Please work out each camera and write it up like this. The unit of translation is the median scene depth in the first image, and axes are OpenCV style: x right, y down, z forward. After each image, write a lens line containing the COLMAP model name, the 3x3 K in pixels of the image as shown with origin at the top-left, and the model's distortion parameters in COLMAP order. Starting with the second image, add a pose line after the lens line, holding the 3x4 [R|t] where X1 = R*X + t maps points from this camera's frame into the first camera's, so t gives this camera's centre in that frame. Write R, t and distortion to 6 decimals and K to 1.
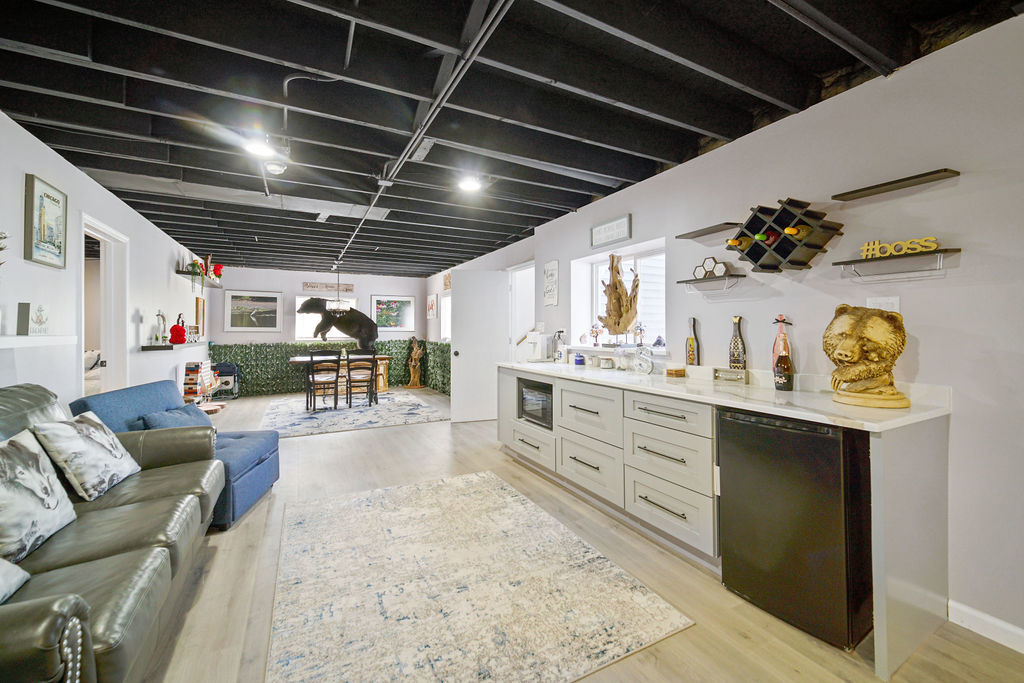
lens RADIAL K [[411.7, 0, 509.8], [0, 411.7, 323.2], [0, 0, 1]] dist [-0.002957, 0.001626]
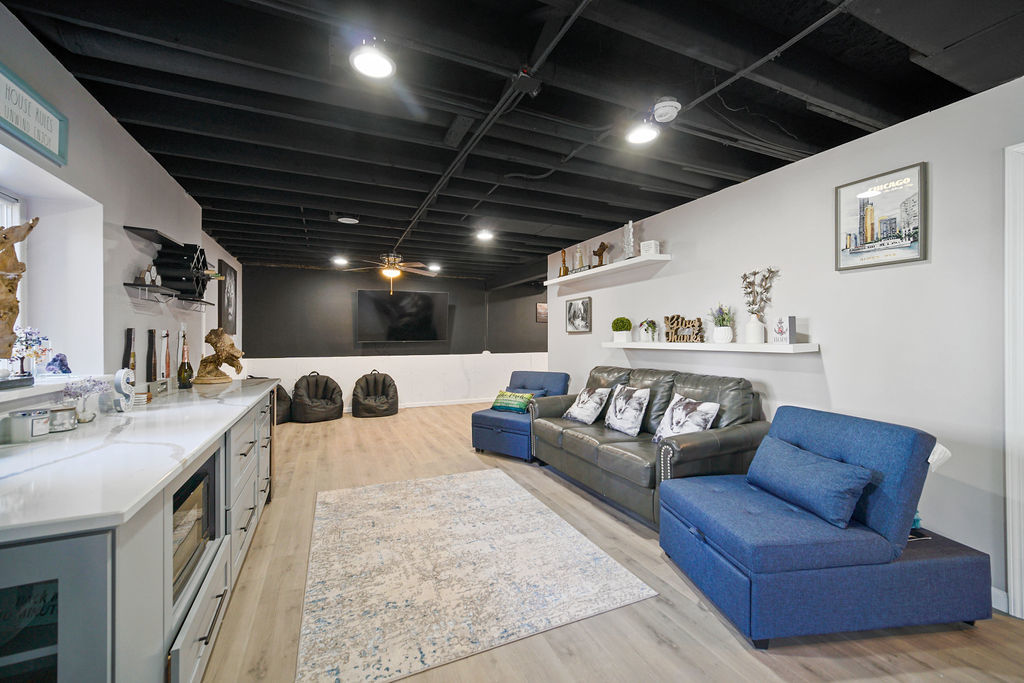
lens RADIAL K [[411.7, 0, 507.2], [0, 411.7, 335.8], [0, 0, 1]] dist [-0.002957, 0.001626]
pose [[-0.997793, 0.006987, 0.066032, -0.240168], [0.005452, 0.999711, -0.023404, 0.016786], [-0.066176, -0.022993, -0.997543, 1.202135]]
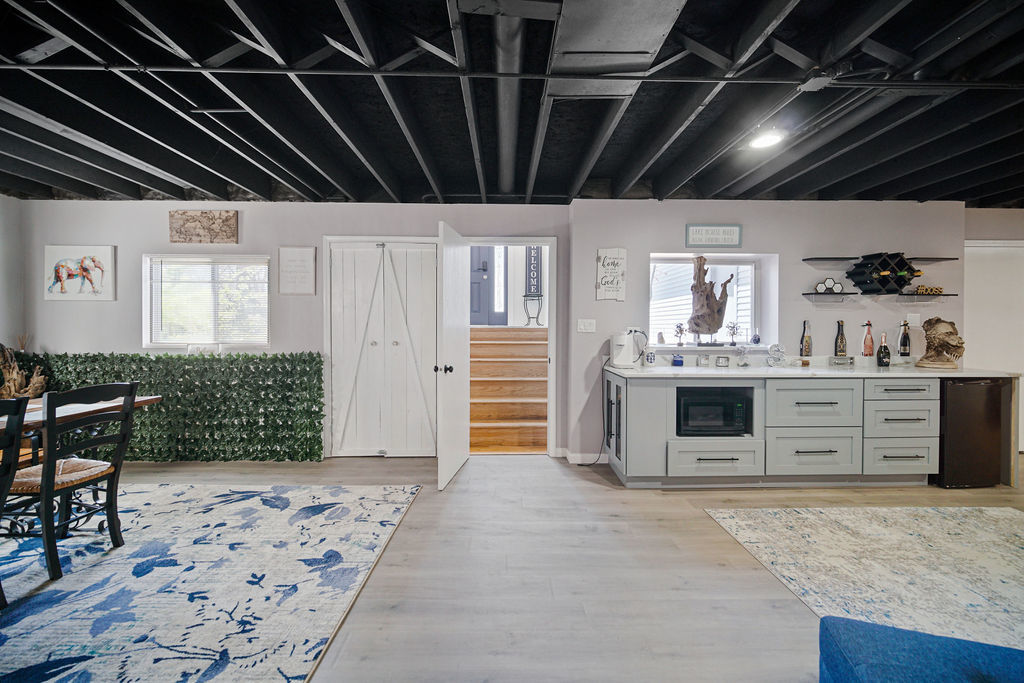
lens RADIAL K [[411.7, 0, 518.4], [0, 411.7, 329.6], [0, 0, 1]] dist [-0.002957, 0.001626]
pose [[0.434420, 0.000568, 0.900710, -0.791103], [-0.019212, 0.999778, 0.008635, 0.015136], [-0.900506, -0.021055, 0.434334, 0.861743]]
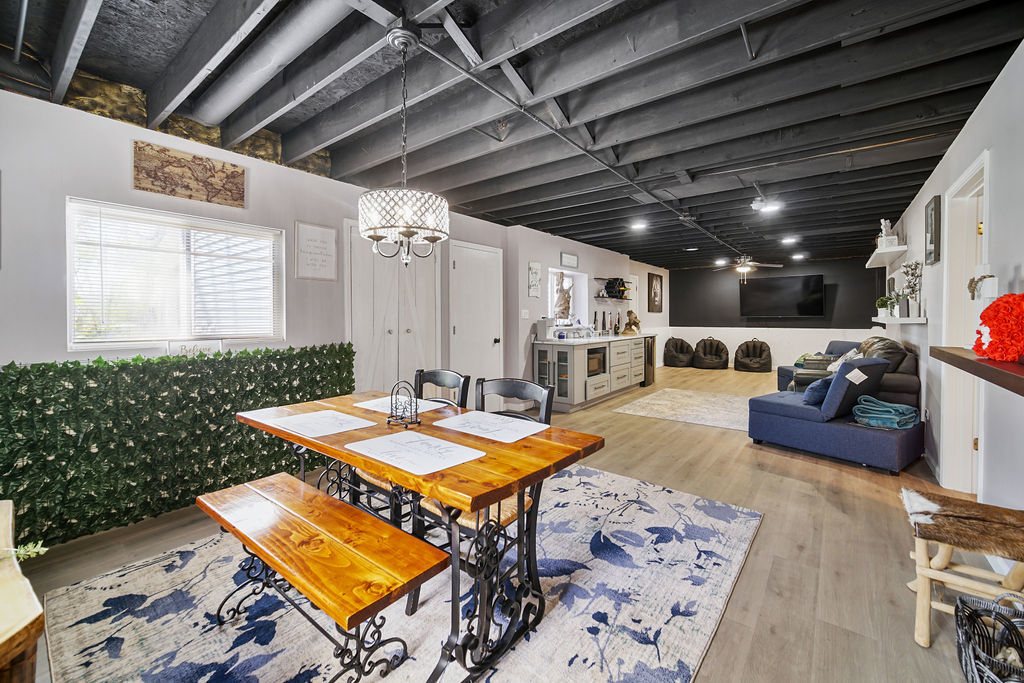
lens RADIAL K [[411.7, 0, 517.5], [0, 411.7, 317.5], [0, 0, 1]] dist [-0.002957, 0.001626]
pose [[-0.429026, 0.002373, 0.903289, -1.083763], [-0.009769, 0.999926, -0.007266, 0.031791], [-0.903239, -0.011942, -0.428971, 1.698897]]
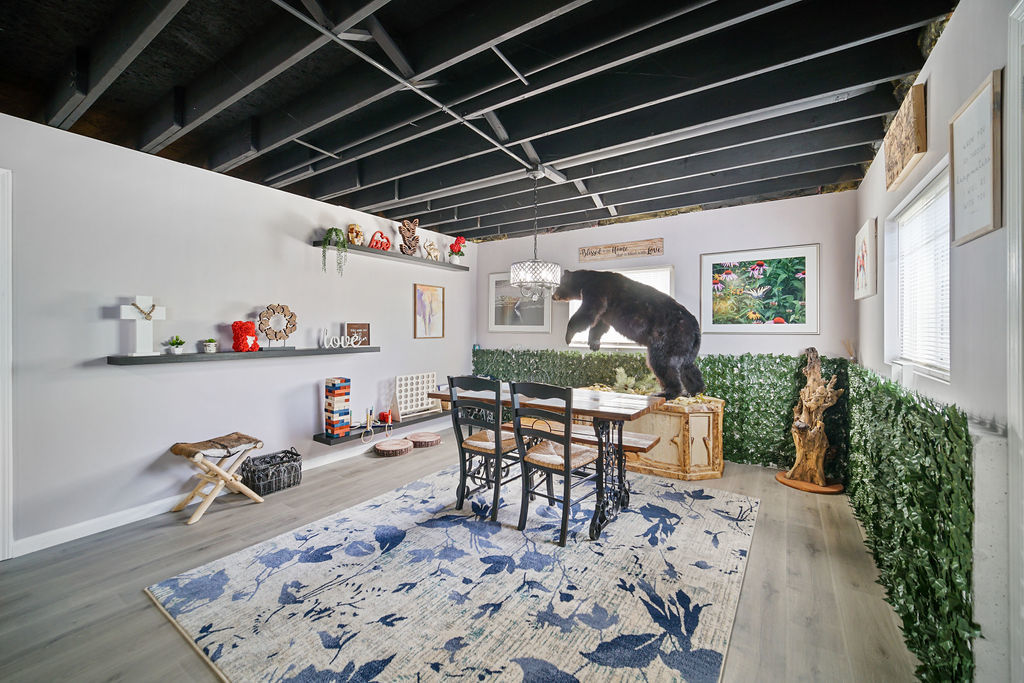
lens RADIAL K [[411.7, 0, 509.3], [0, 411.7, 328.6], [0, 0, 1]] dist [-0.002957, 0.001626]
pose [[0.480762, 0.001980, -0.876849, -0.073613], [0.011092, 0.999904, 0.008340, 0.017937], [0.876781, -0.013736, 0.480694, 1.245219]]
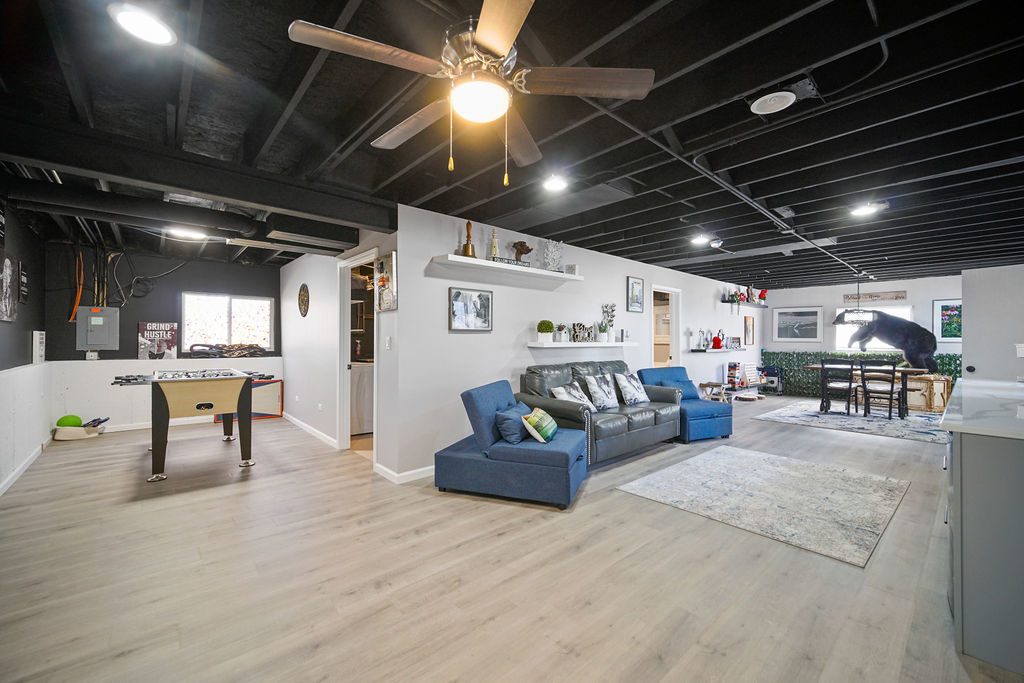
lens RADIAL K [[411.7, 0, 511.1], [0, 411.7, 340.4], [0, 0, 1]] dist [-0.002957, 0.001626]
pose [[0.248910, 0.005060, -0.968513, 0.594691], [0.012423, 0.999887, 0.008417, -0.005632], [0.968447, -0.014127, 0.248819, -0.164533]]
